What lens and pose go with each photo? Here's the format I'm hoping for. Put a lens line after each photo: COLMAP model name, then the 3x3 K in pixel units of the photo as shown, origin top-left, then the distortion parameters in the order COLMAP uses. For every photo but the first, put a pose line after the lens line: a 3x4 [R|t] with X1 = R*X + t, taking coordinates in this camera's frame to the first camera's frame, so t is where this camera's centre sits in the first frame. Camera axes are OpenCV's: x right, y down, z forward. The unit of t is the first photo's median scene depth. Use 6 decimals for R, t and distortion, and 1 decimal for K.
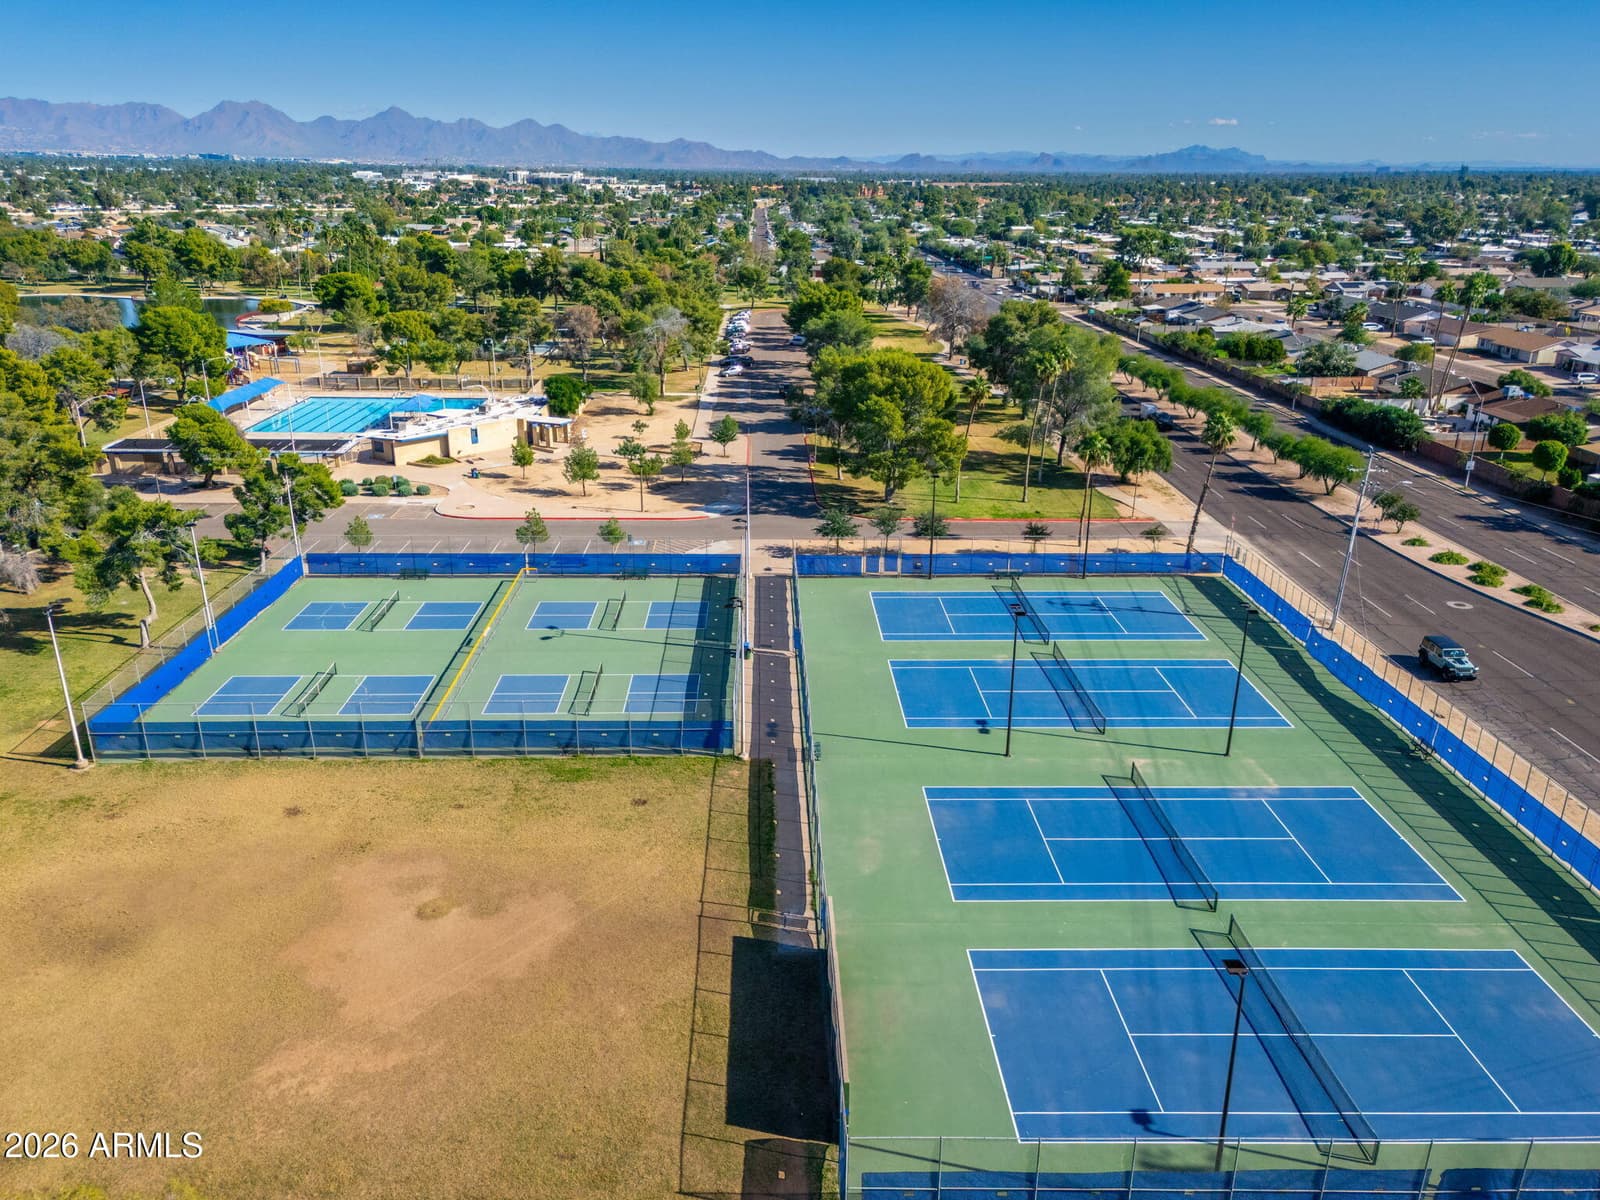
lens RADIAL K [[1181.2, 0, 800.0], [0, 1181.2, 600.0], [0, 0, 1]] dist [0.034283, -0.005878]
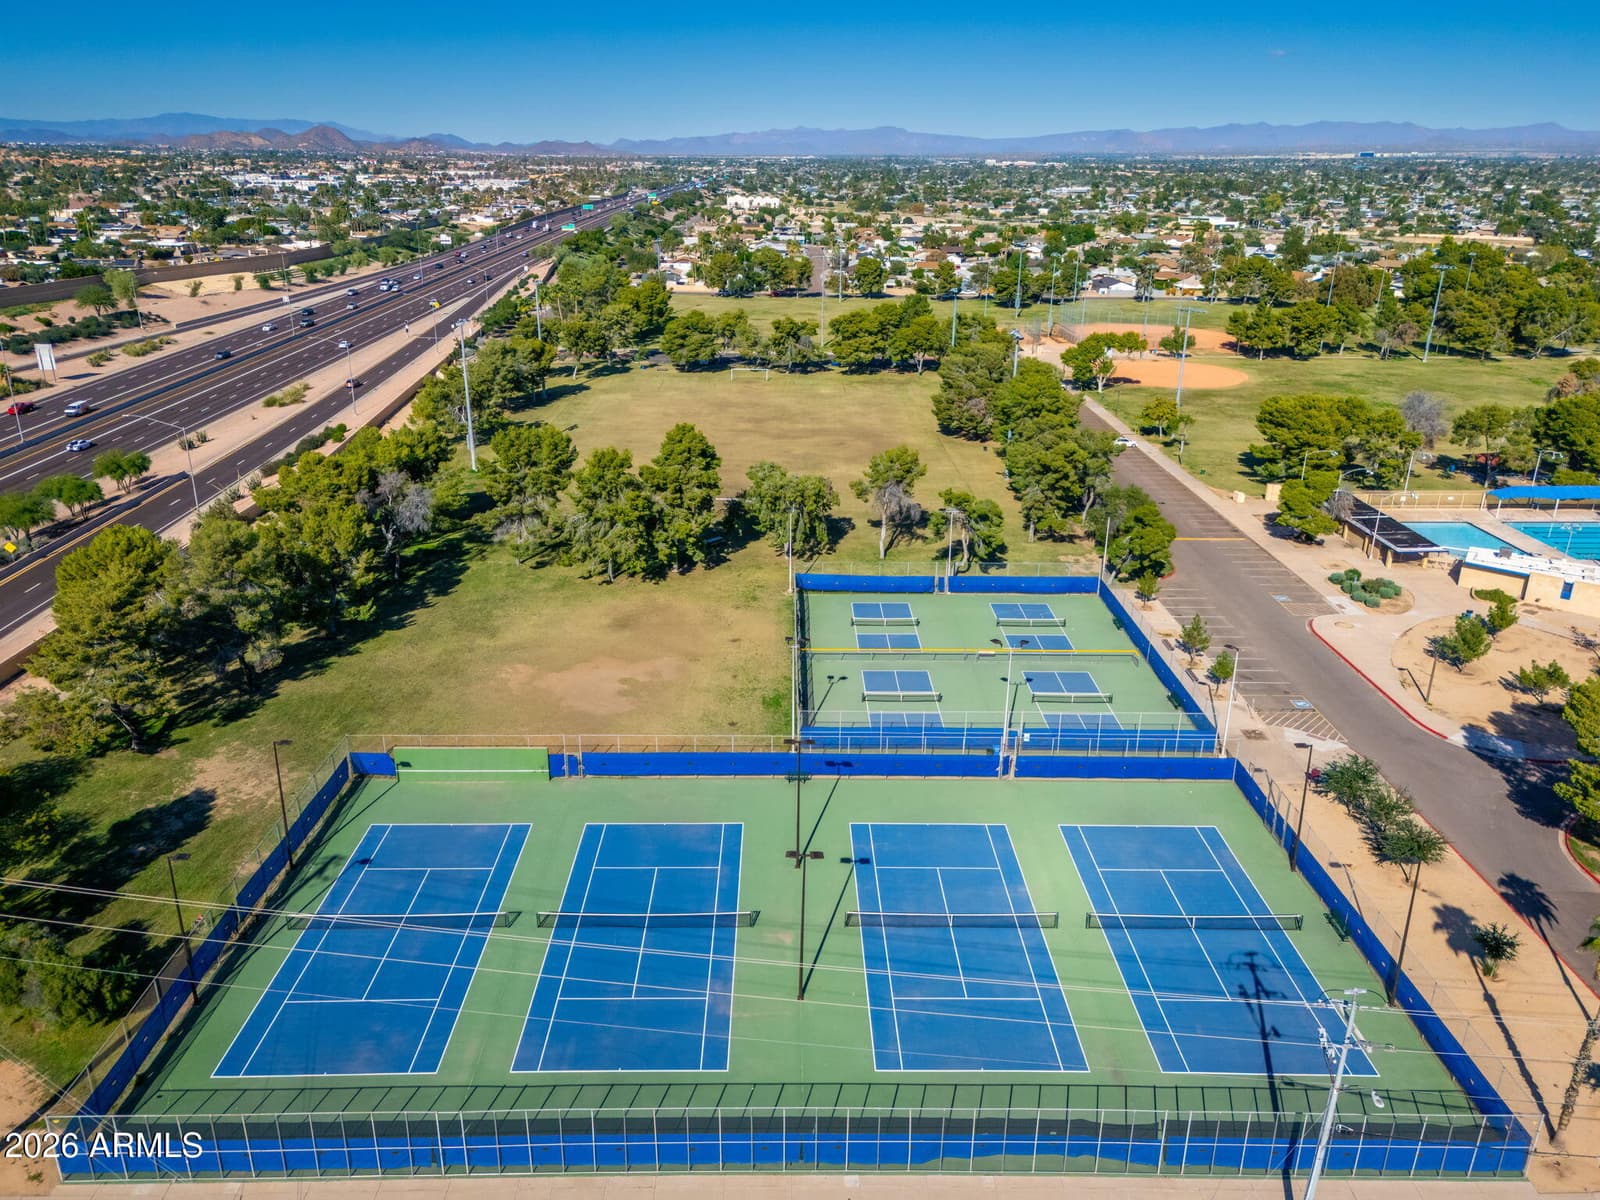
lens RADIAL K [[1181.2, 0, 800.0], [0, 1181.2, 600.0], [0, 0, 1]] dist [0.034283, -0.005878]
pose [[-0.022660, 0.331299, -0.943254, 1.157850], [-0.348261, 0.881784, 0.318075, -0.448146], [0.937124, 0.335706, 0.095397, 0.835490]]
